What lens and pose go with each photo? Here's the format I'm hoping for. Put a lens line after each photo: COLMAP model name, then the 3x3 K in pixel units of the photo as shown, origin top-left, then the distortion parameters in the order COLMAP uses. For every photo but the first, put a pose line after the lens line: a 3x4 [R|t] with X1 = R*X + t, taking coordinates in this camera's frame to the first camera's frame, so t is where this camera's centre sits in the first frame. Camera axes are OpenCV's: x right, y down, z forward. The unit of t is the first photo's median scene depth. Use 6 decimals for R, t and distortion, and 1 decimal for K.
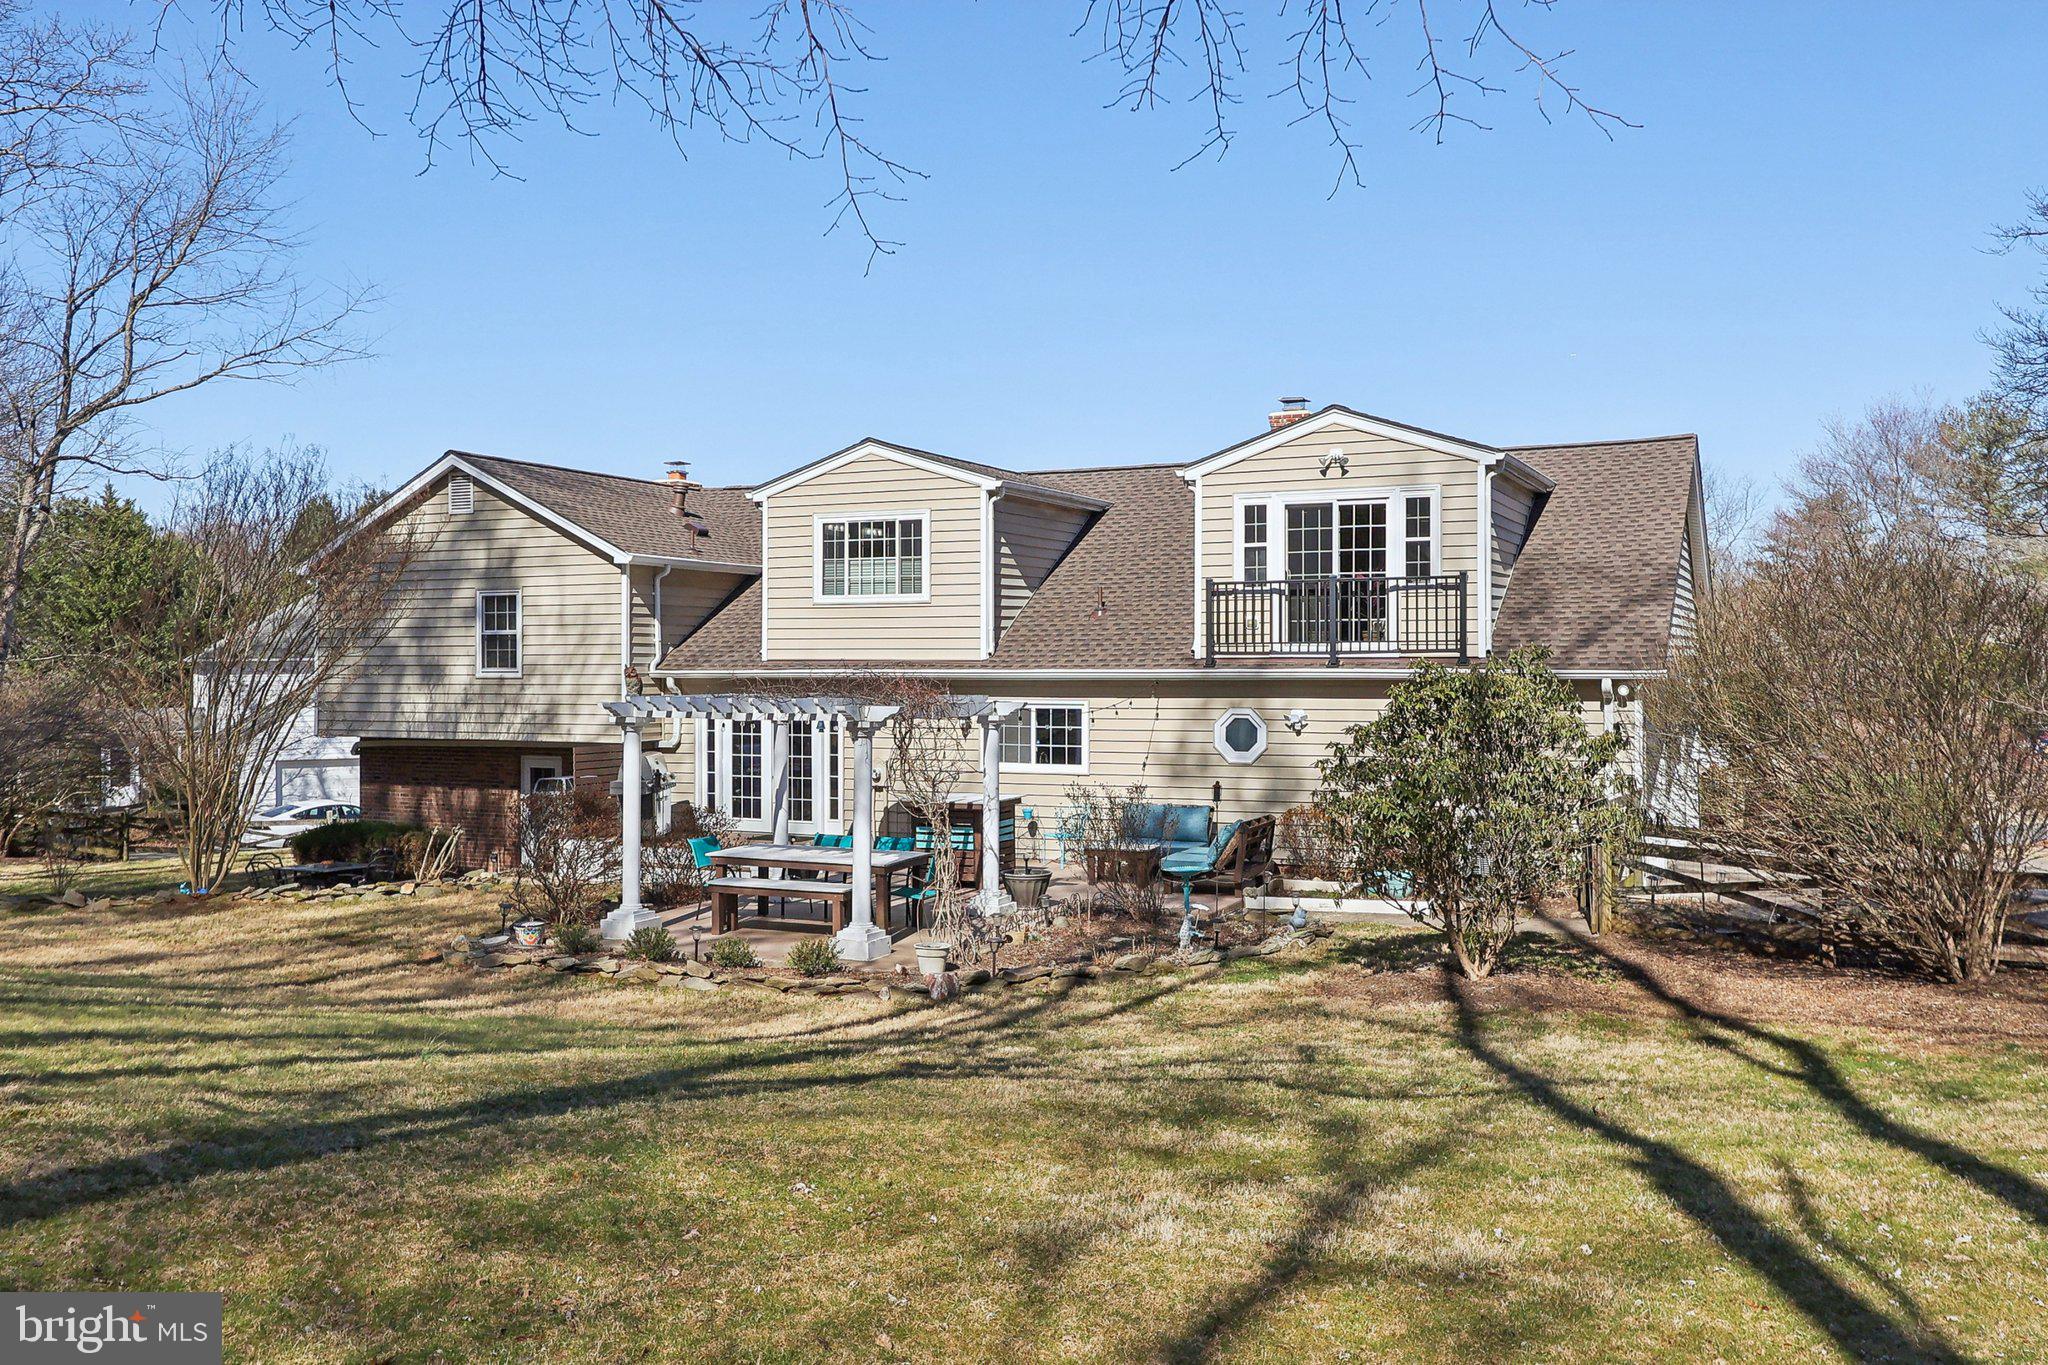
lens RADIAL K [[1055.9, 0, 1023.7], [0, 1055.9, 714.3], [0, 0, 1]] dist [0.000641, -0.002233]
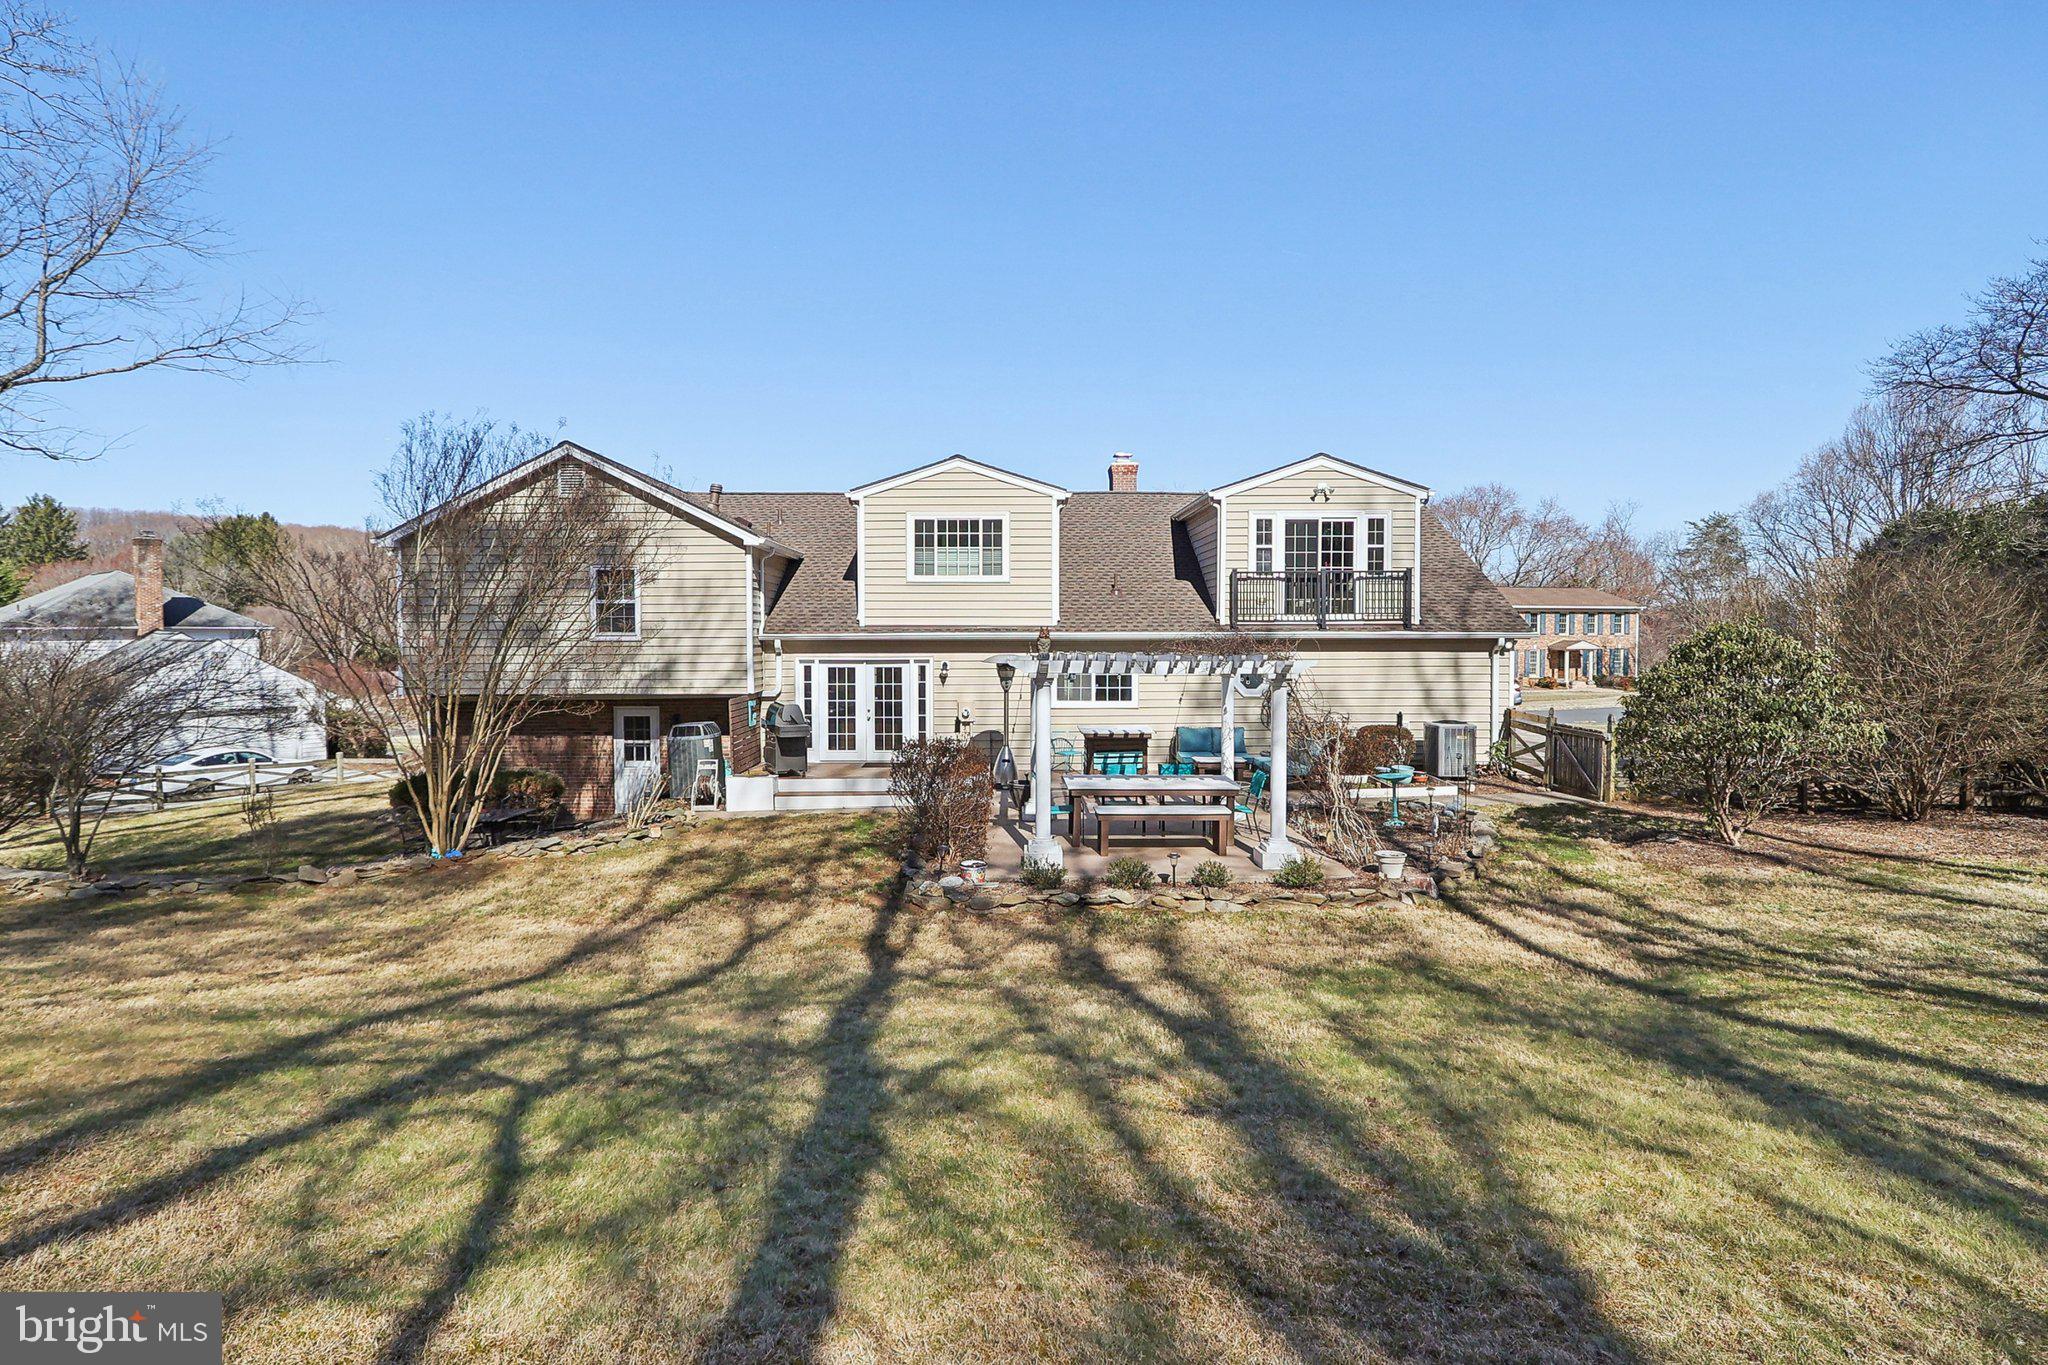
lens RADIAL K [[687.8, 0, 1024.0], [0, 687.8, 682.5], [0, 0, 1]] dist [-0.001789, -0.000083]
pose [[0.956955, -0.021775, 0.289417, -0.320721], [0.013865, 0.999473, 0.029354, -0.004861], [-0.289904, -0.024078, 0.956753, 0.158947]]
